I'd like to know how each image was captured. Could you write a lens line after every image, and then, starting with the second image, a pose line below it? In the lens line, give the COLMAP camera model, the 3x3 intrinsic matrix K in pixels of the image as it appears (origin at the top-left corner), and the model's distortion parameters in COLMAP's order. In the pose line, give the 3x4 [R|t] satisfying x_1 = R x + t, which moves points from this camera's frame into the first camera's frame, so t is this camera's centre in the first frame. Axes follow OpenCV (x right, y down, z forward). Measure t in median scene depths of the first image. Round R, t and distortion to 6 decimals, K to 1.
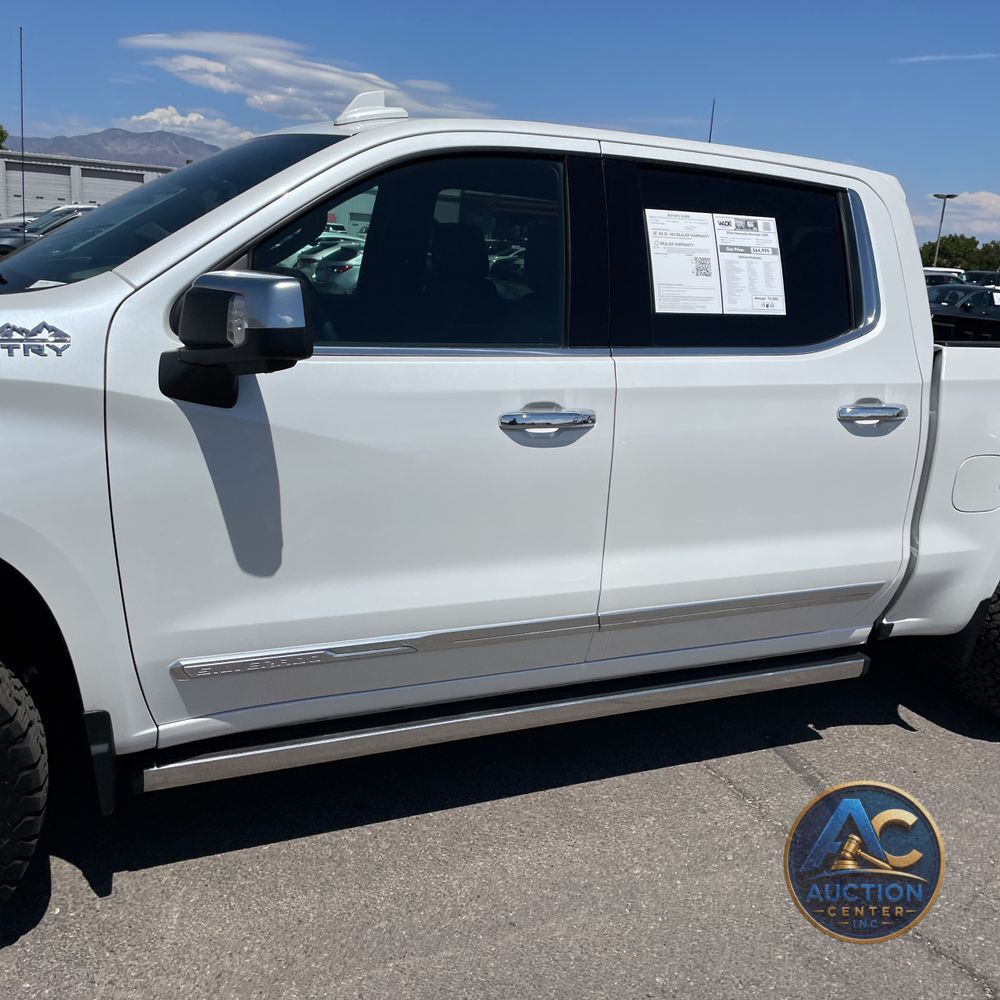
lens RADIAL K [[1014.6, 0, 518.8], [0, 1014.6, 500.4], [0, 0, 1]] dist [0.048660, 0.000000]
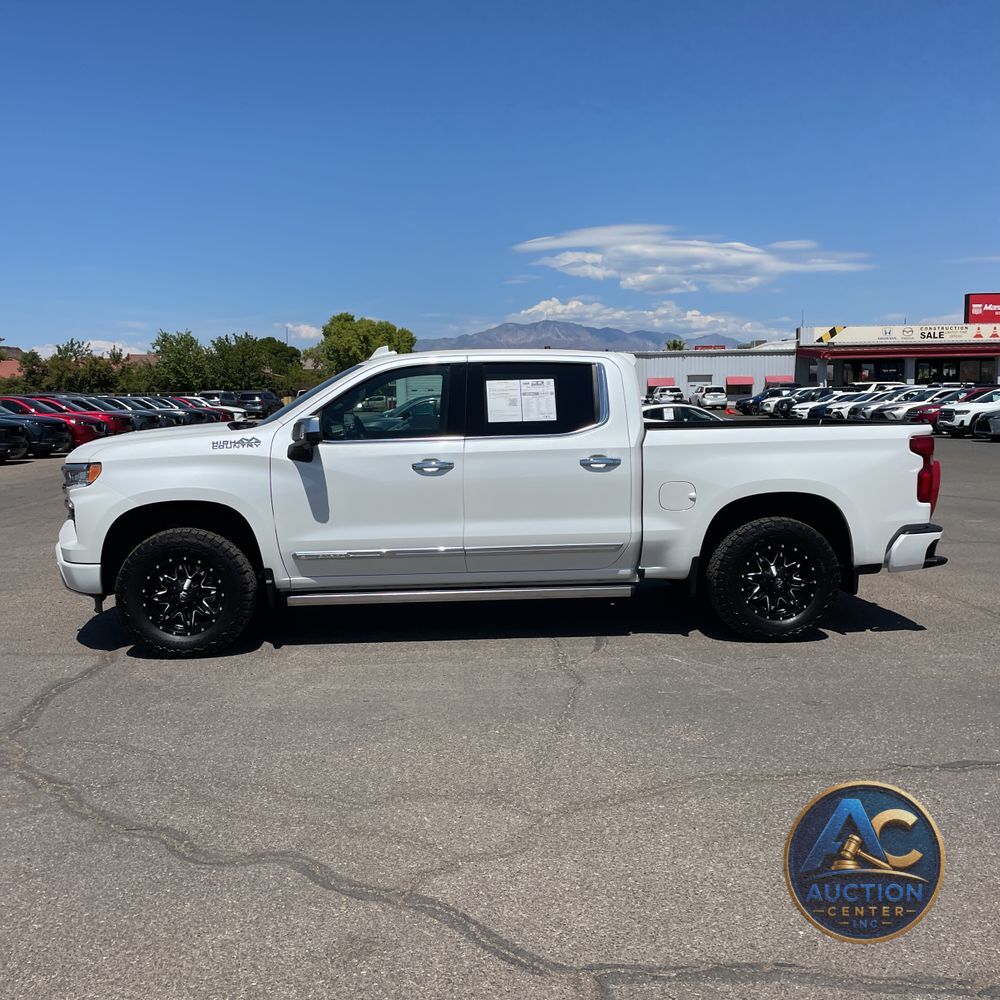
lens RADIAL K [[1014.6, 0, 494.3], [0, 1014.6, 523.6], [0, 0, 1]] dist [0.048660, 0.000000]
pose [[0.926010, -0.035236, -0.375851, 0.982266], [-0.014301, 0.991645, -0.128201, 0.339843], [0.377228, 0.124090, 0.917770, -1.101846]]
